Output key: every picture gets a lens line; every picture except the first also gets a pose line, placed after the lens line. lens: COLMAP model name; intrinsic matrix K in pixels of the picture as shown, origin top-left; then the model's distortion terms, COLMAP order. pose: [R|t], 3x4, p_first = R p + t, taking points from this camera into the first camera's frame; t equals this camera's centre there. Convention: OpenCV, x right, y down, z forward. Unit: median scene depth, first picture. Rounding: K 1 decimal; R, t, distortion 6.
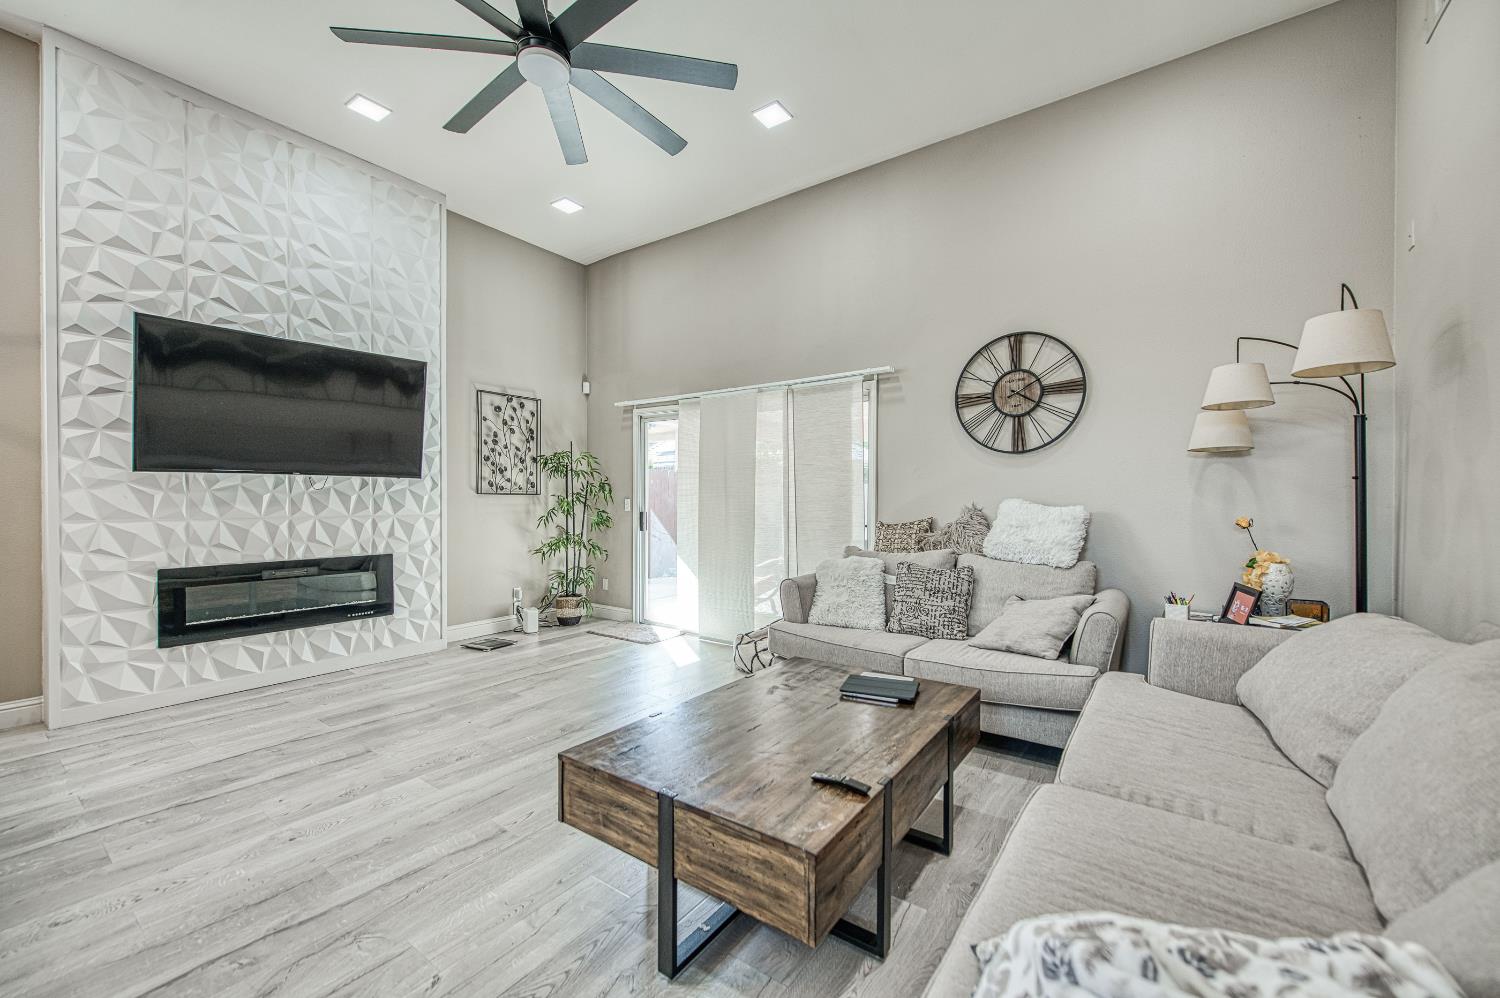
lens RADIAL K [[591.4, 0, 707.4], [0, 591.4, 506.4], [0, 0, 1]] dist [0.007087, -0.000041]
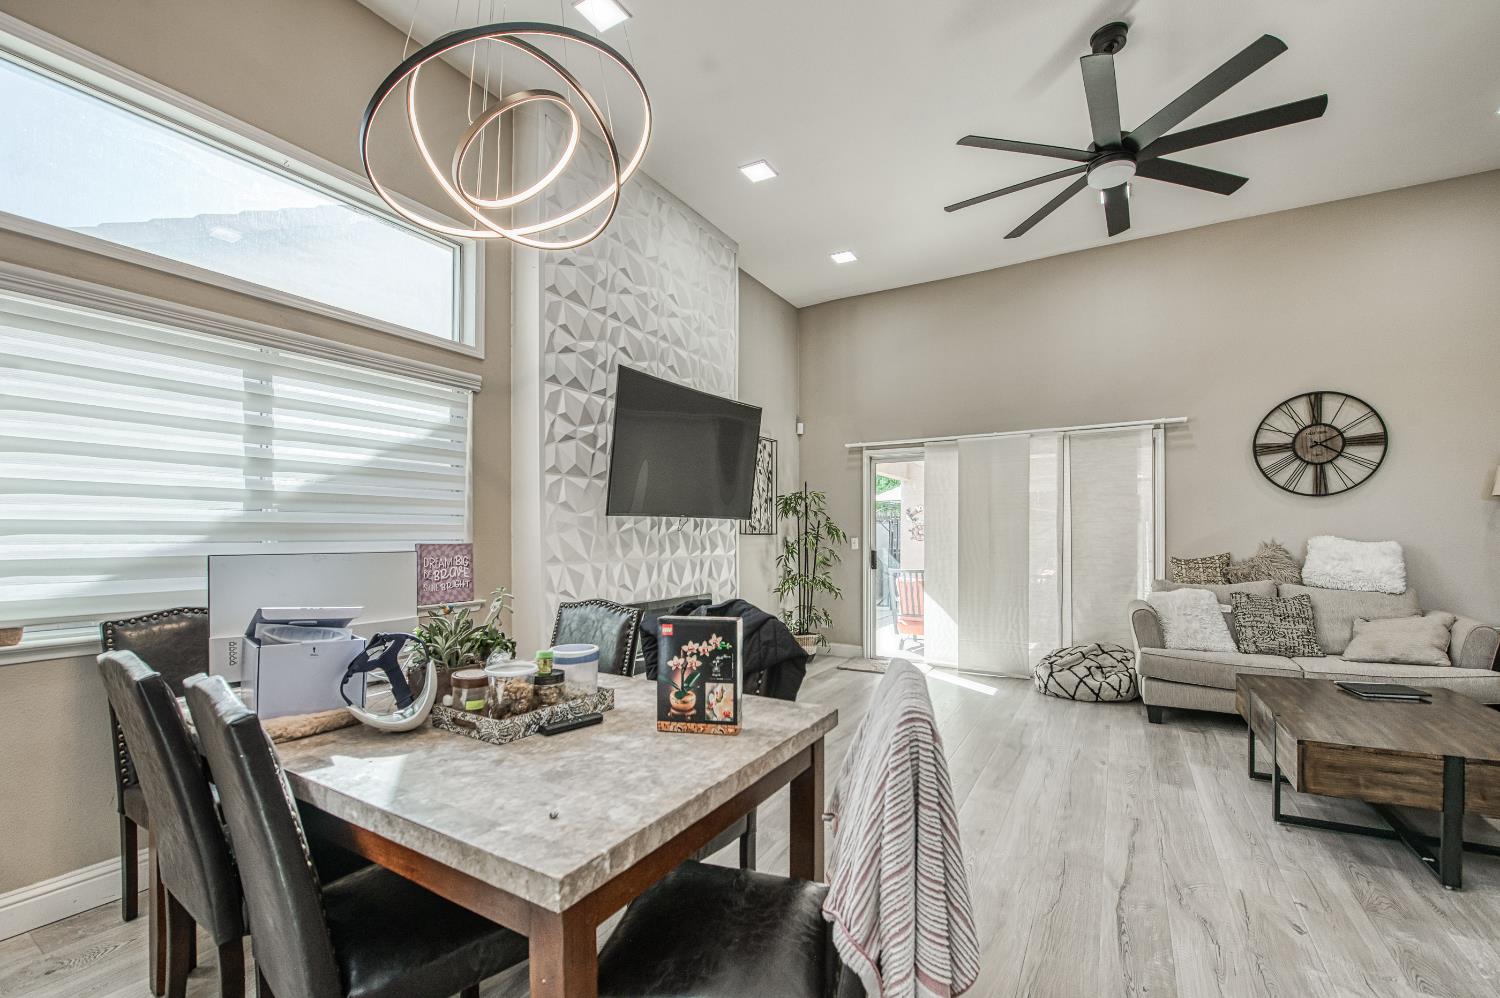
lens RADIAL K [[632.4, 0, 708.7], [0, 632.4, 541.2], [0, 0, 1]] dist [-0.021434, -0.000655]
pose [[0.996850, -0.007935, 0.078917, -0.733697], [0.008381, 0.999951, -0.005325, -0.005045], [-0.078871, 0.005970, 0.996867, -0.102459]]
